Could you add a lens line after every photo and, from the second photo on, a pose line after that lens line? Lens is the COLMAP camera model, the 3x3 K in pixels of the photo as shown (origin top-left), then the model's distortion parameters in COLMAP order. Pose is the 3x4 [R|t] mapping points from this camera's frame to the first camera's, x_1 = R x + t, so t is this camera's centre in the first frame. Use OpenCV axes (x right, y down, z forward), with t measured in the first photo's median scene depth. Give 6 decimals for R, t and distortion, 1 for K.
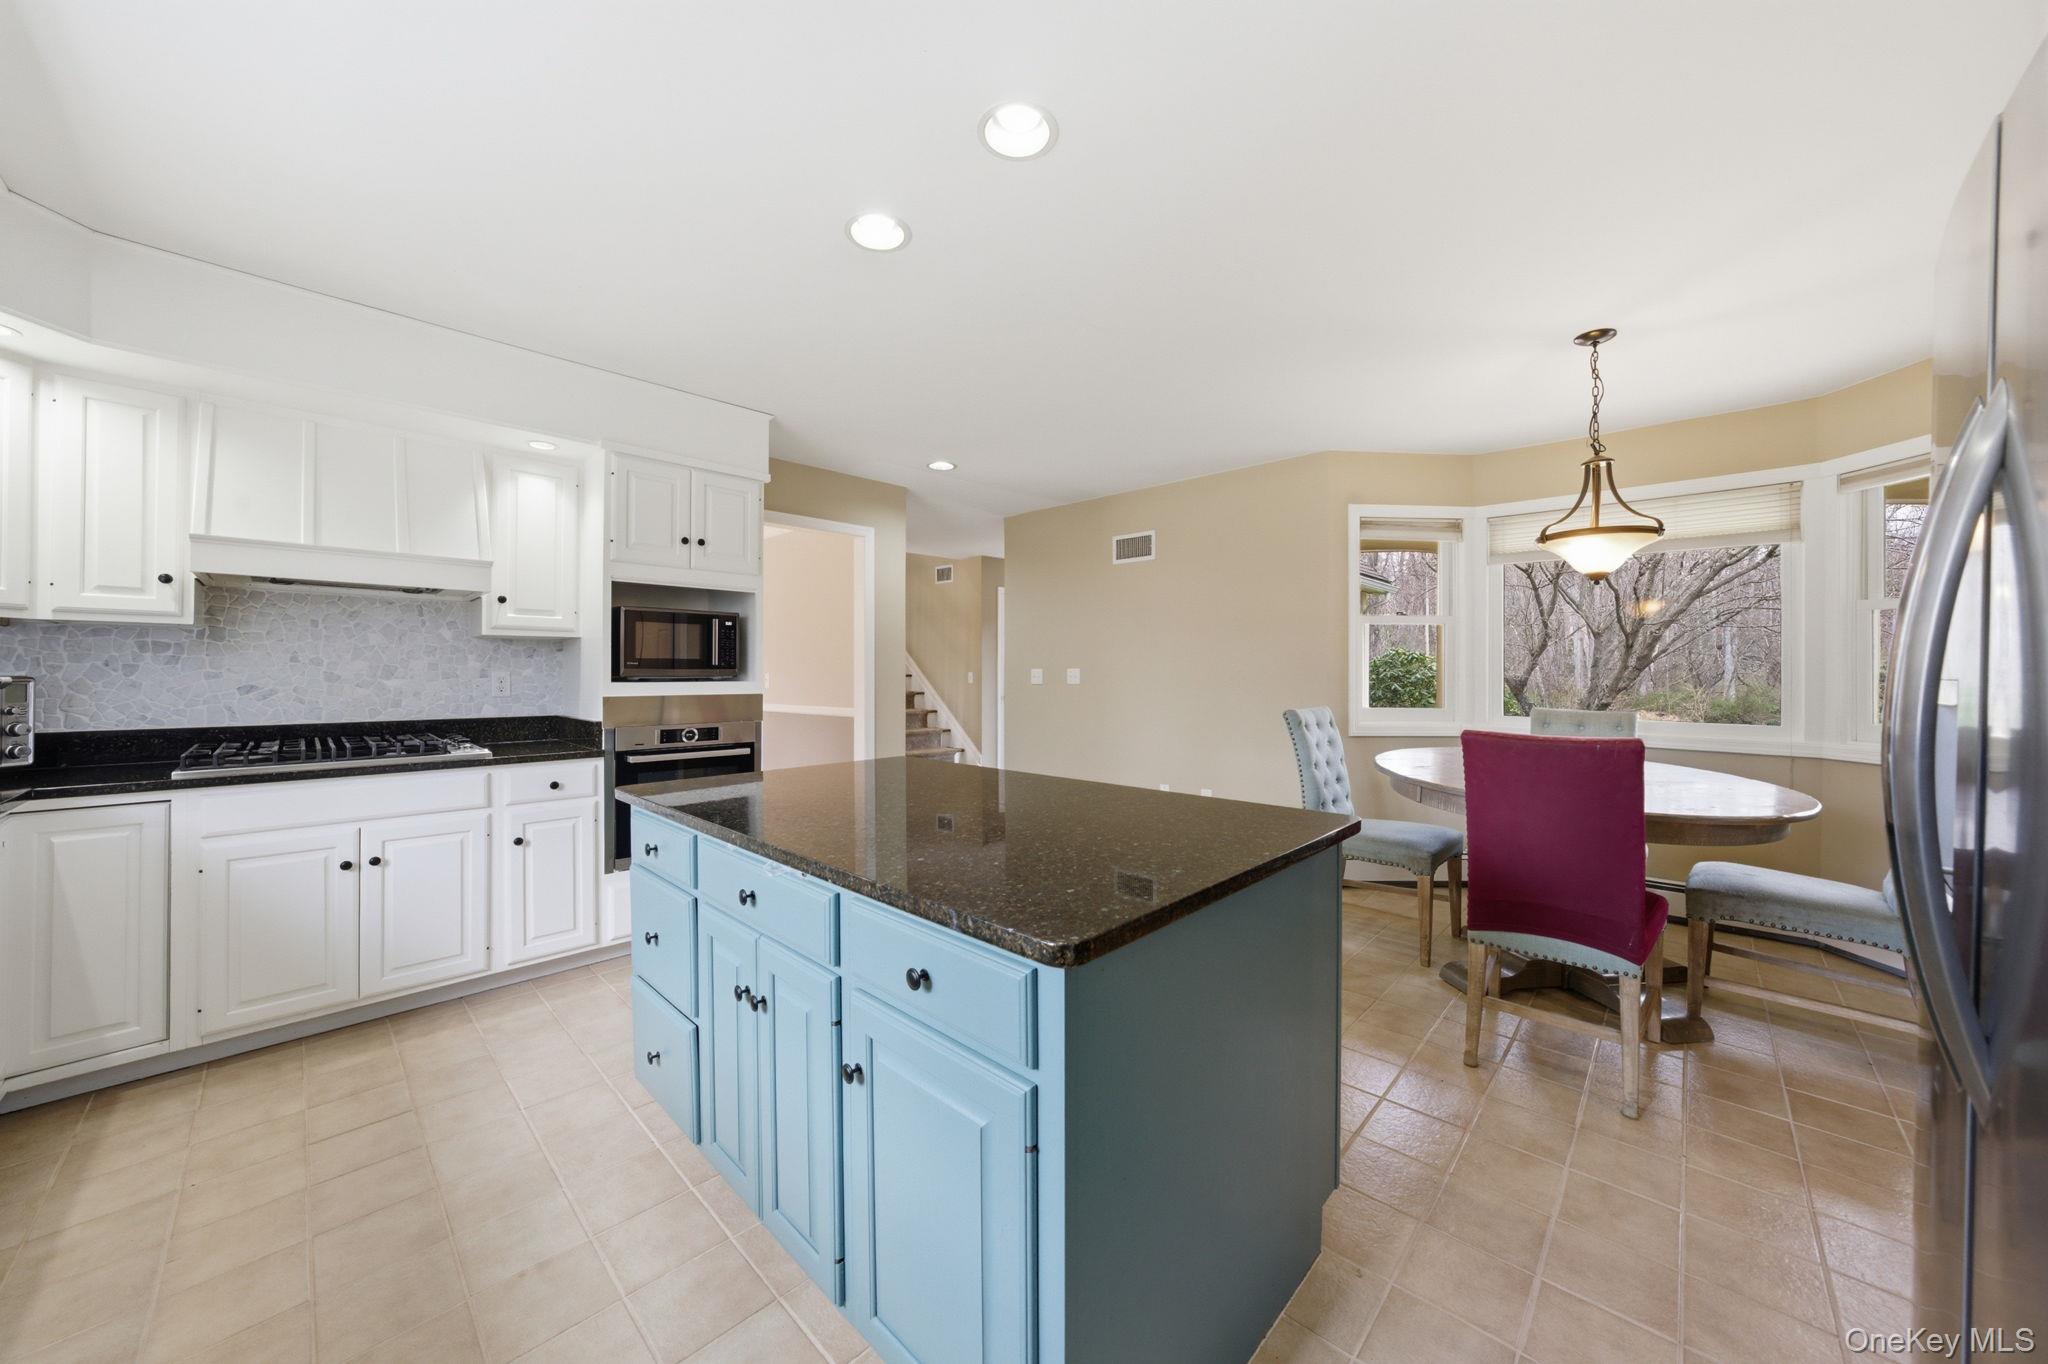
lens RADIAL K [[708.7, 0, 1010.0], [0, 708.7, 671.3], [0, 0, 1]] dist [-0.010970, 0.001052]
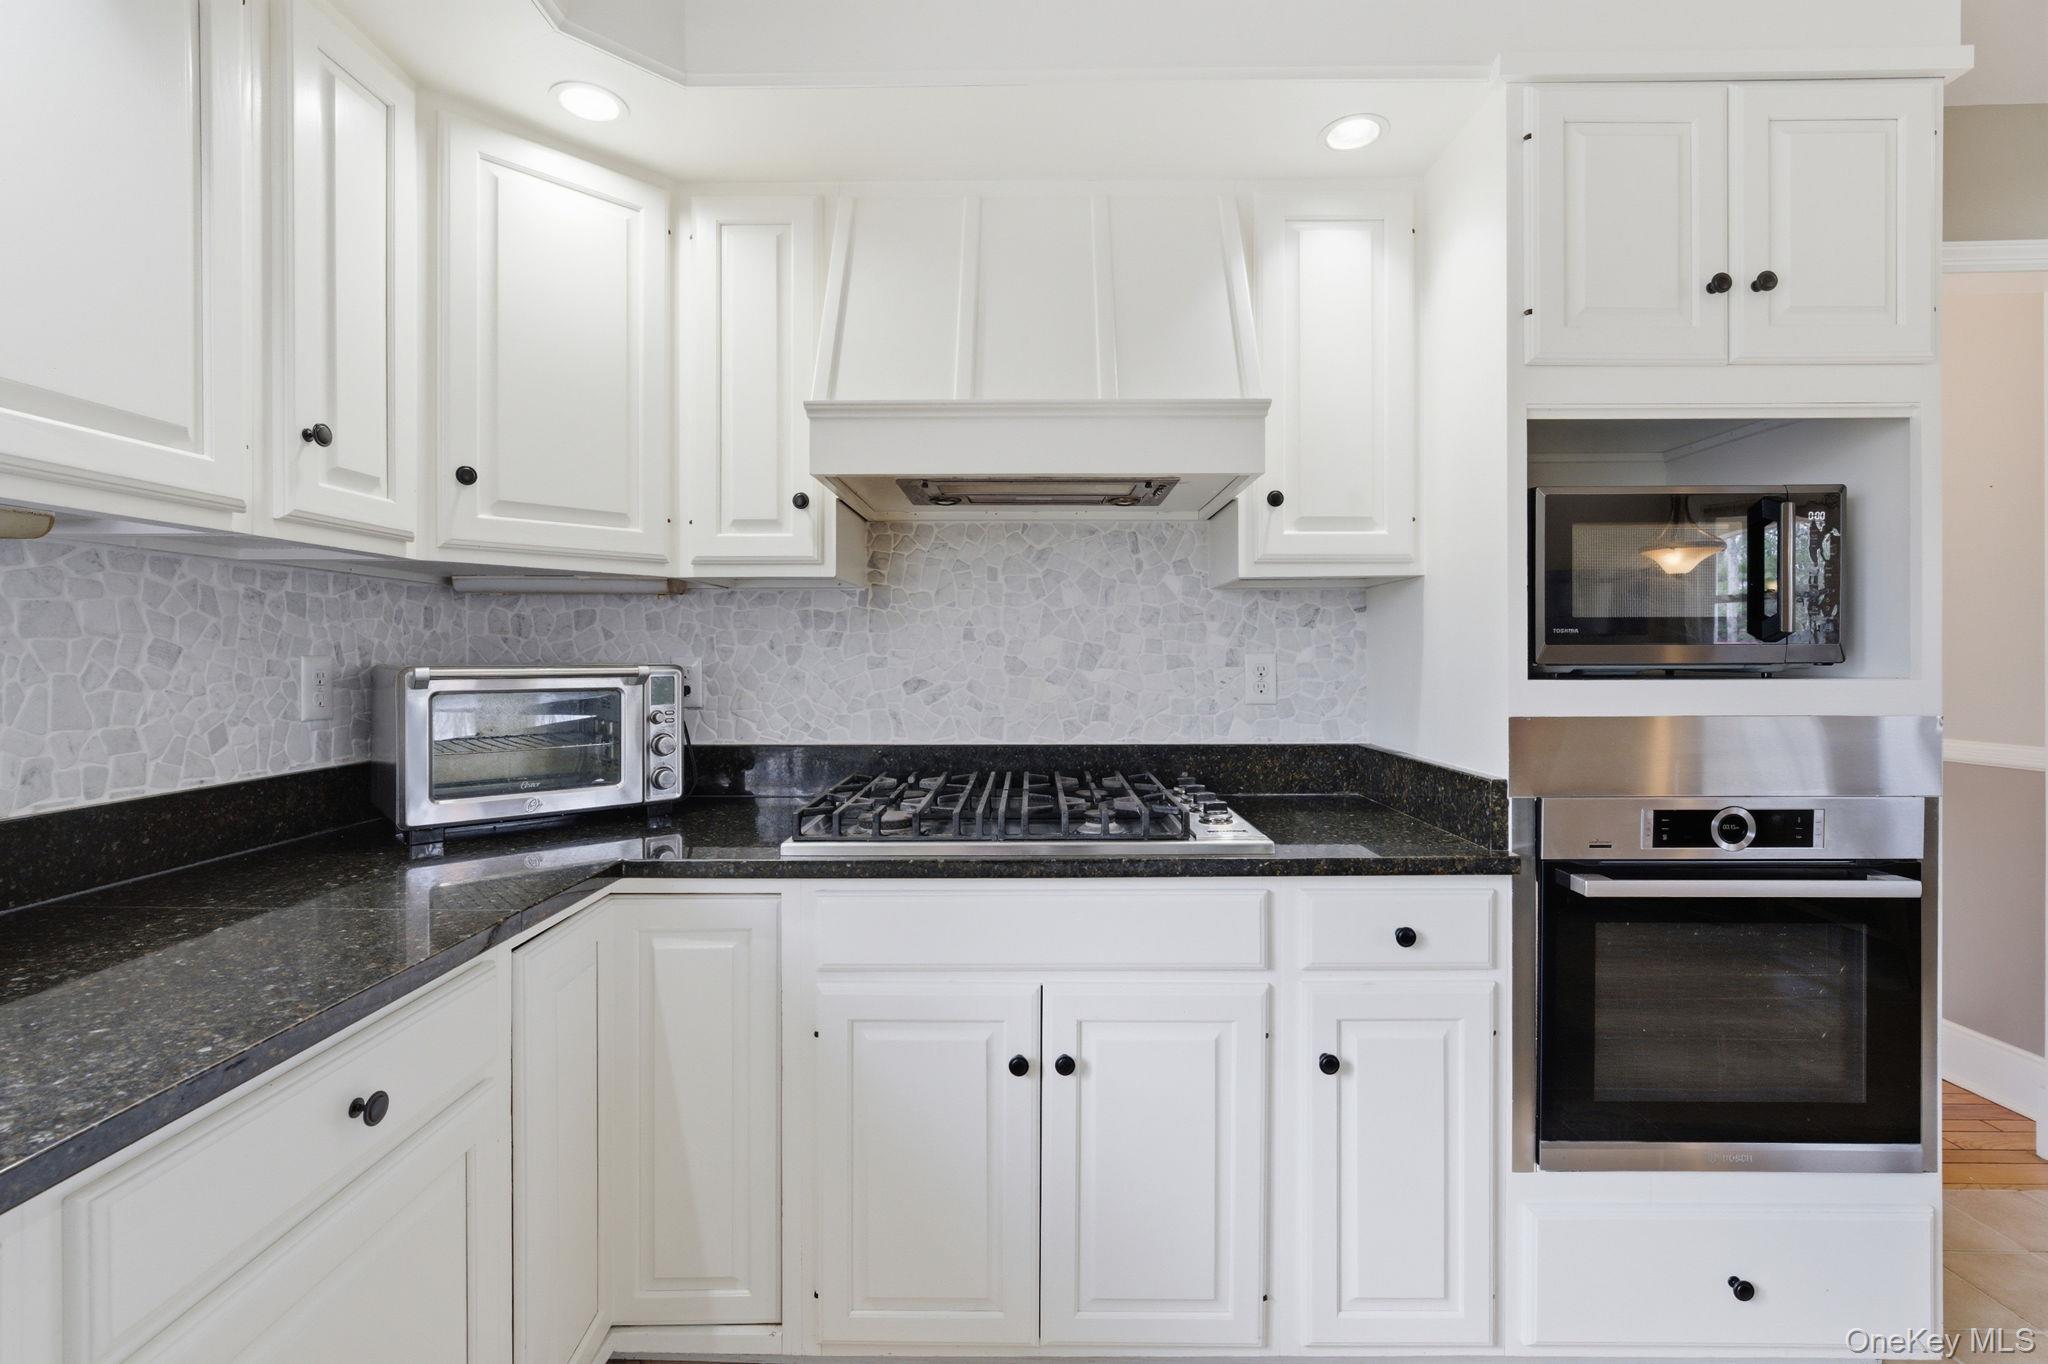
lens RADIAL K [[708.7, 0, 1020.4], [0, 708.7, 668.2], [0, 0, 1]] dist [-0.010970, 0.001052]
pose [[0.672255, 0.003652, -0.740311, -0.501241], [0.006059, 0.999927, 0.010434, 0.004236], [0.740295, -0.011500, 0.672184, 0.576742]]
